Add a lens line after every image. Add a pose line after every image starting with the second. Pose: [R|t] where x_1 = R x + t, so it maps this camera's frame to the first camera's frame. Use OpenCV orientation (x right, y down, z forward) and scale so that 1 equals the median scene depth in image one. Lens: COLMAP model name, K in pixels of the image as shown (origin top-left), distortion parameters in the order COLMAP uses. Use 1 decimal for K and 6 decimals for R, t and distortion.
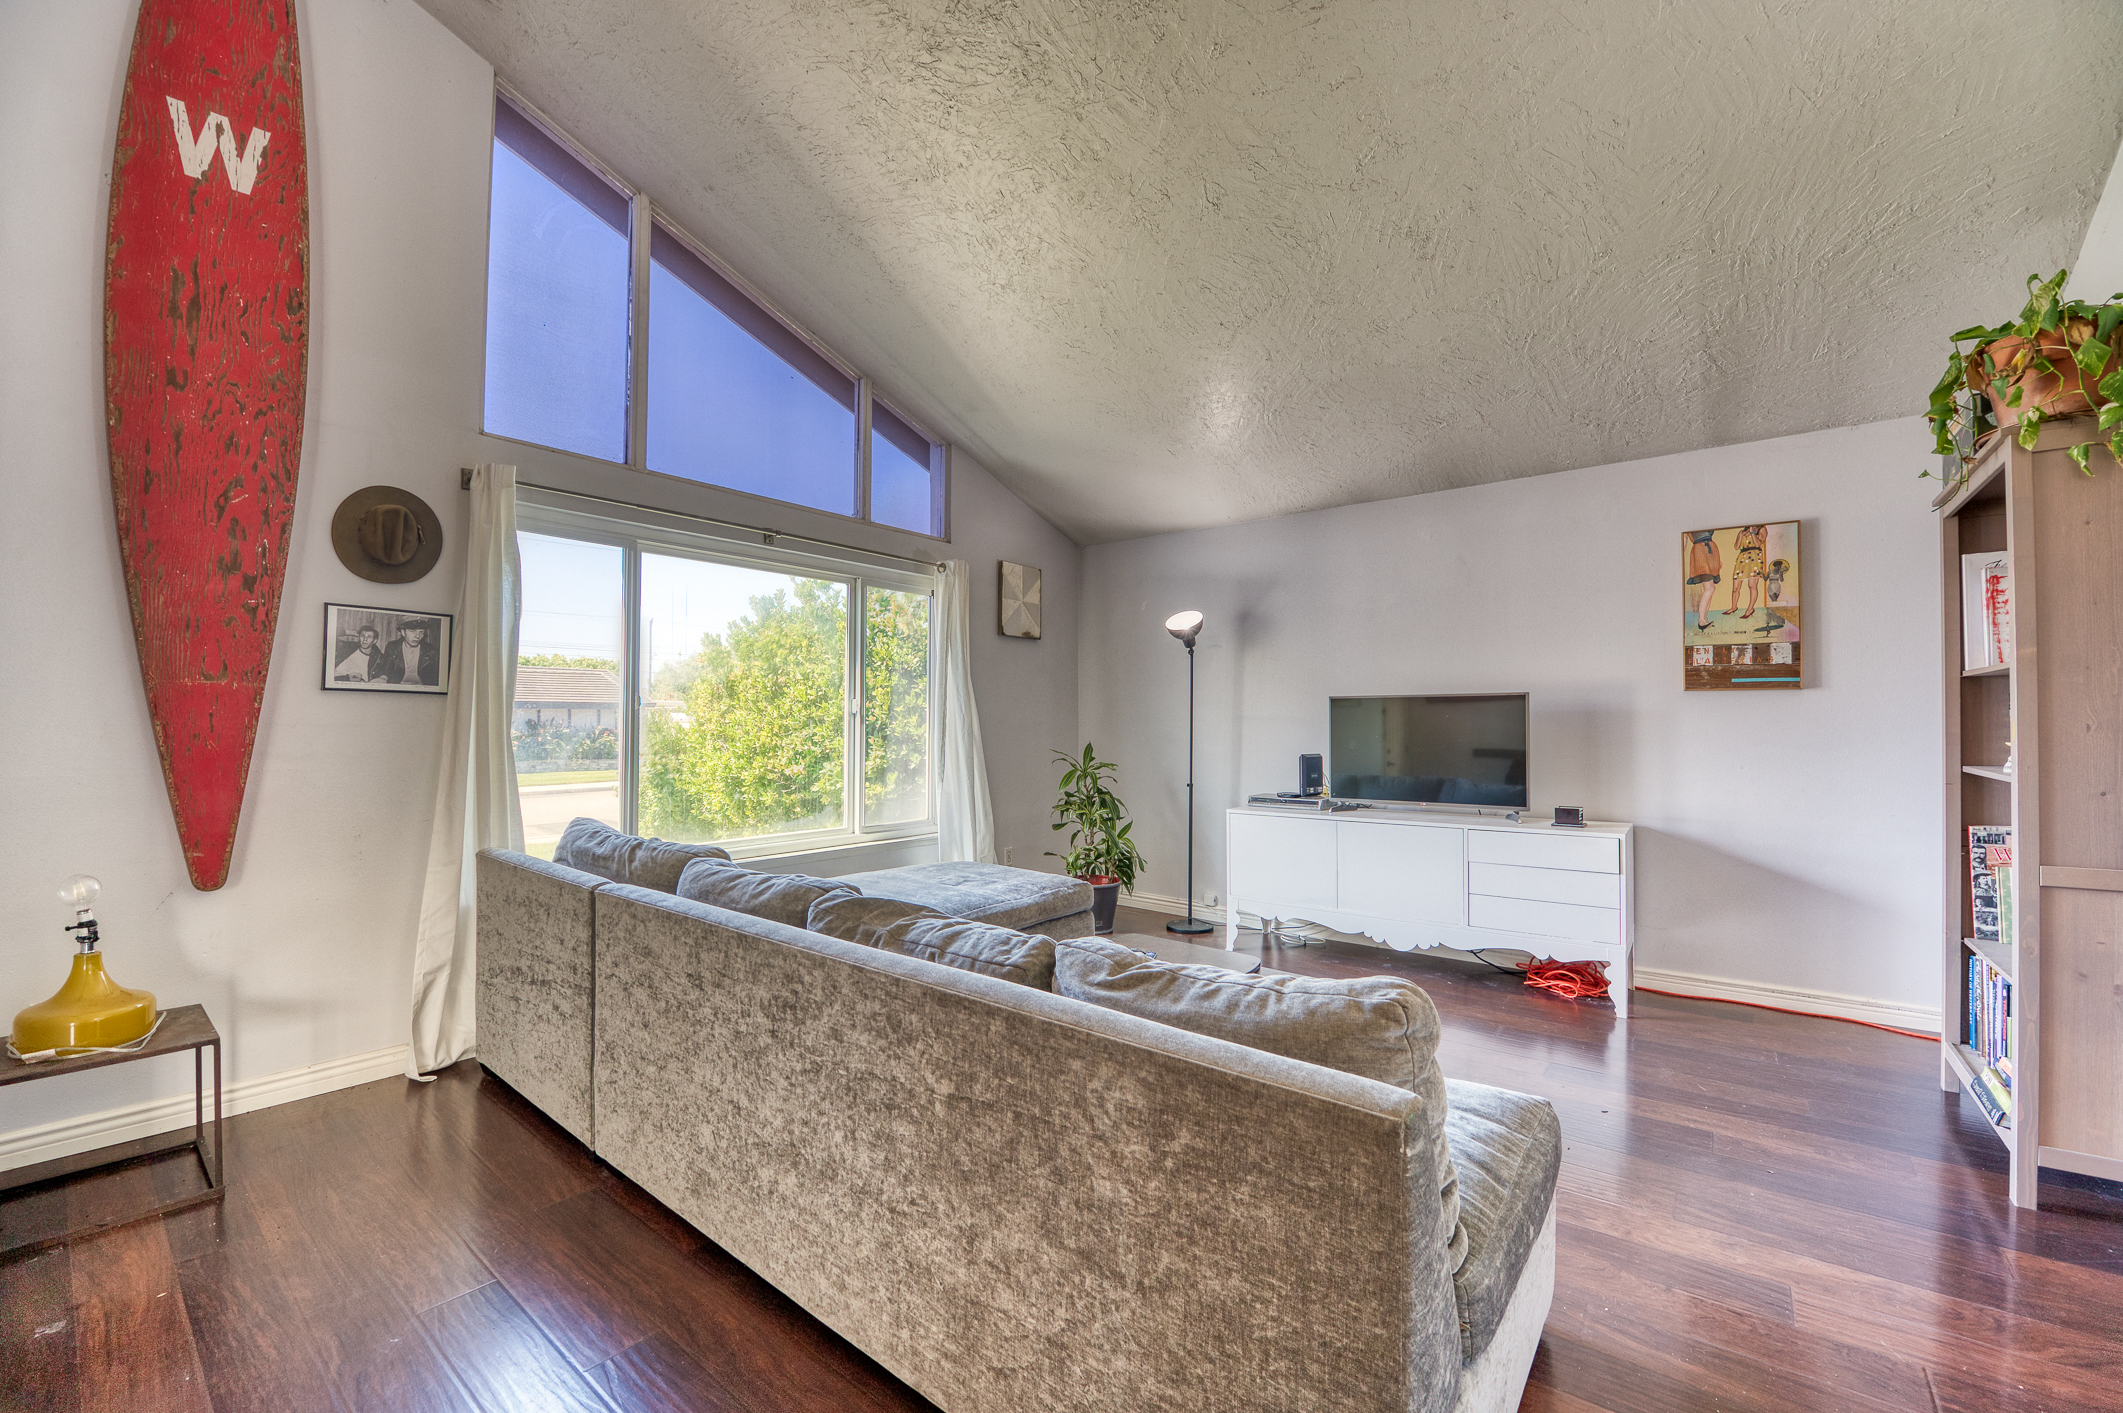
lens RADIAL K [[844.1, 0, 1061.5], [0, 844.1, 706.5], [0, 0, 1]] dist [-0.022243, -0.000329]
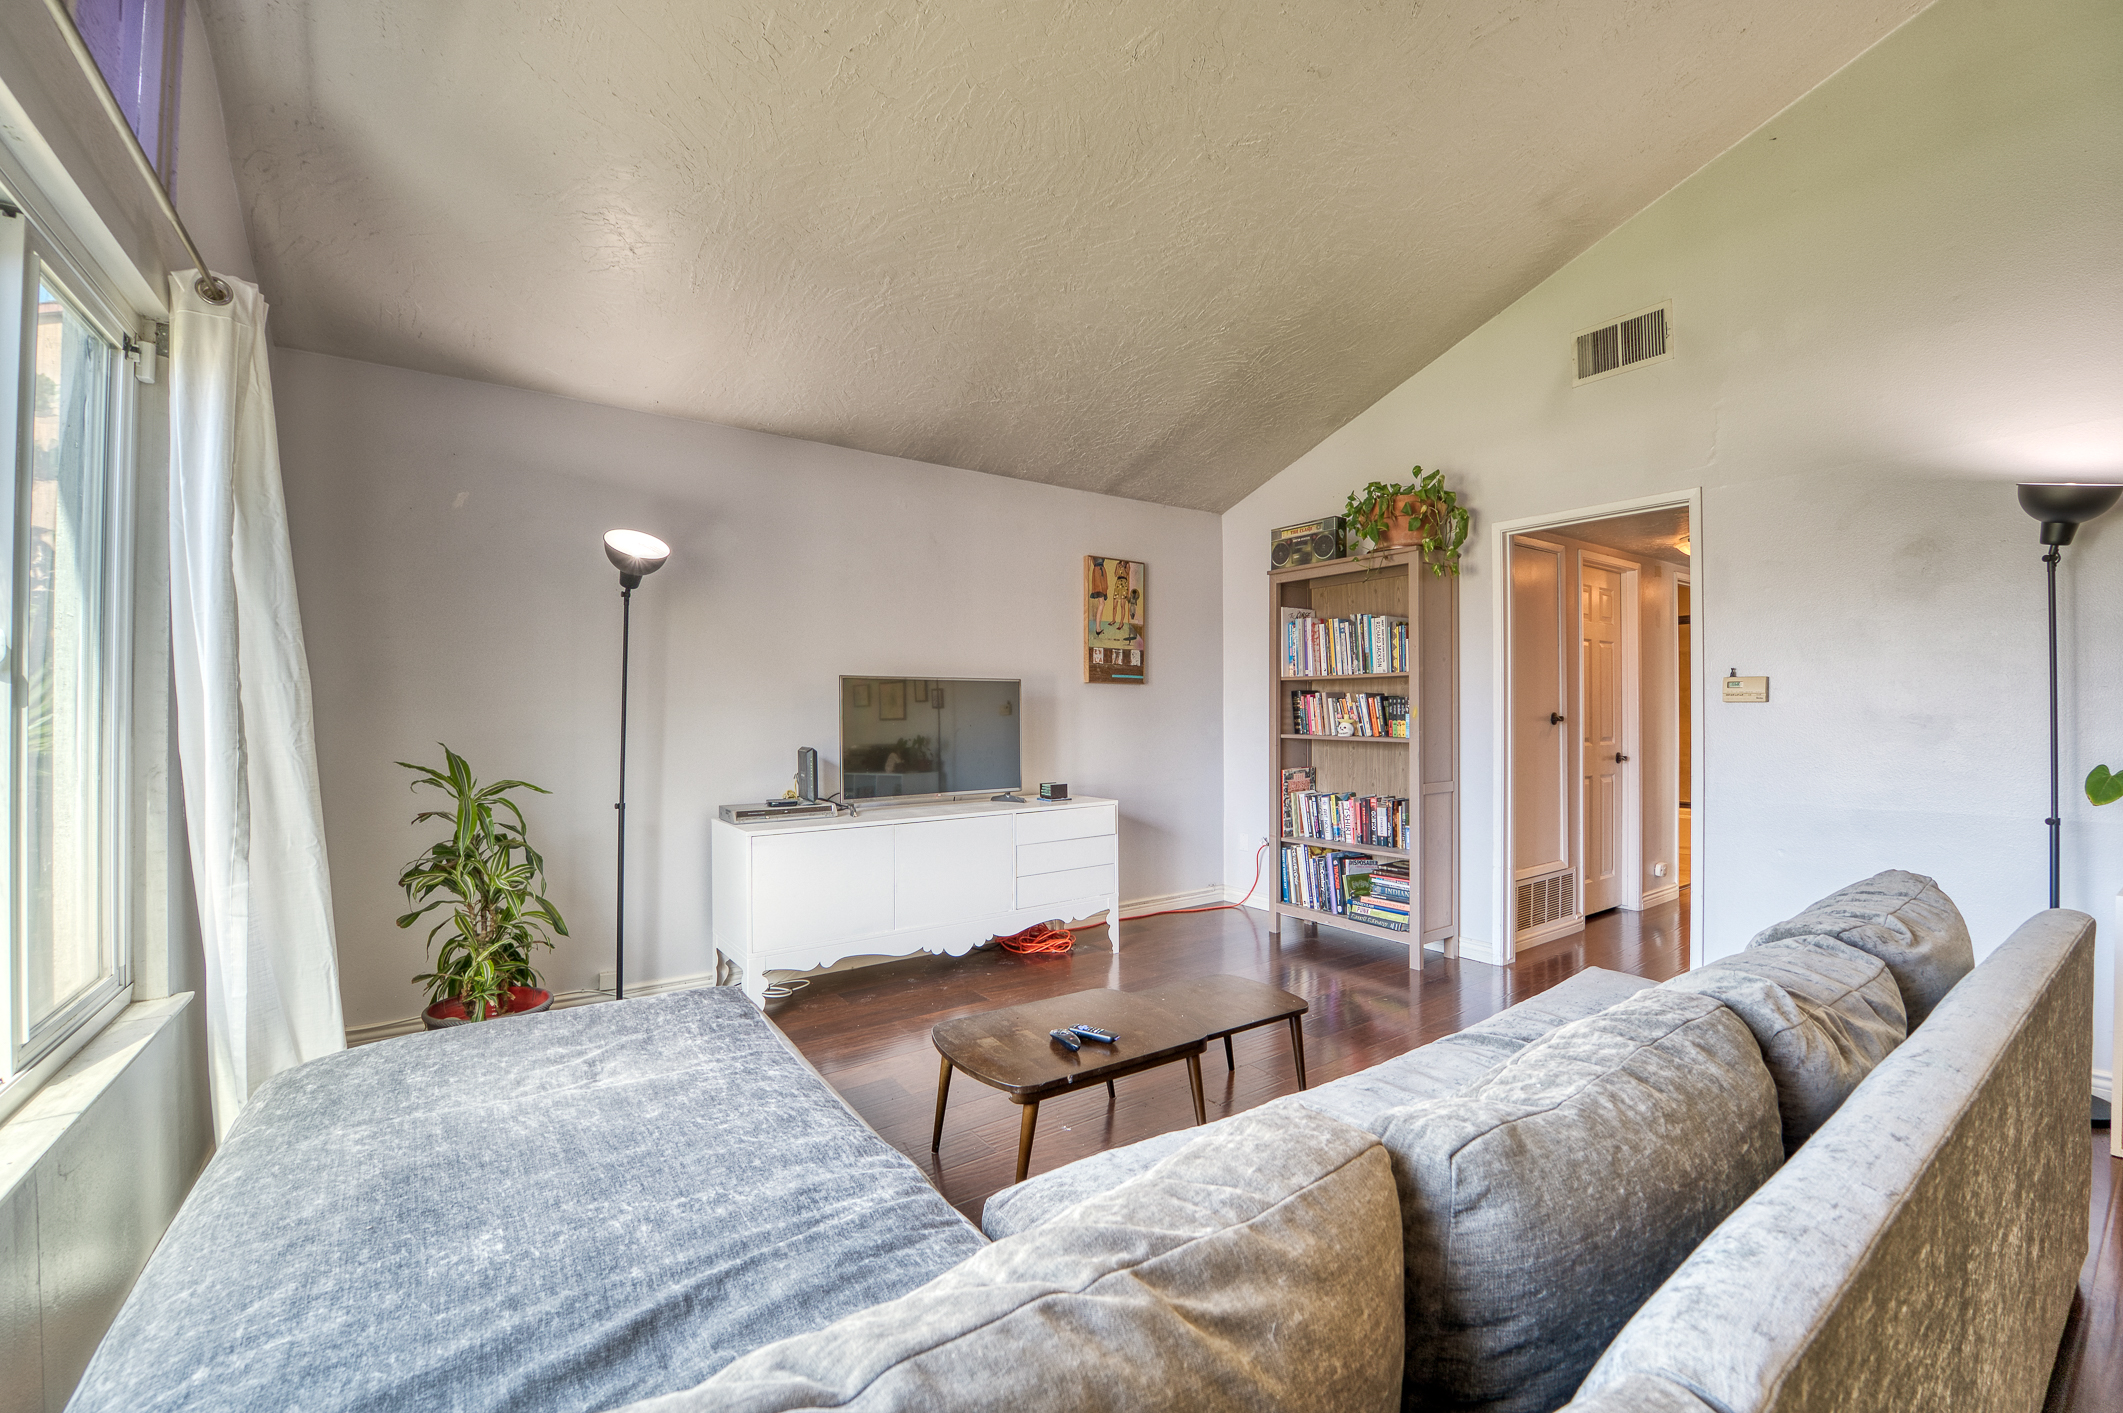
lens RADIAL K [[852.1, 0, 1060.3], [0, 852.1, 706.3], [0, 0, 1]] dist [-0.026140, -0.000847]
pose [[0.279466, 0.005053, 0.960142, -0.511412], [-0.017424, 0.999848, -0.000190, 0.018251], [-0.959998, -0.016677, 0.279511, 0.714302]]
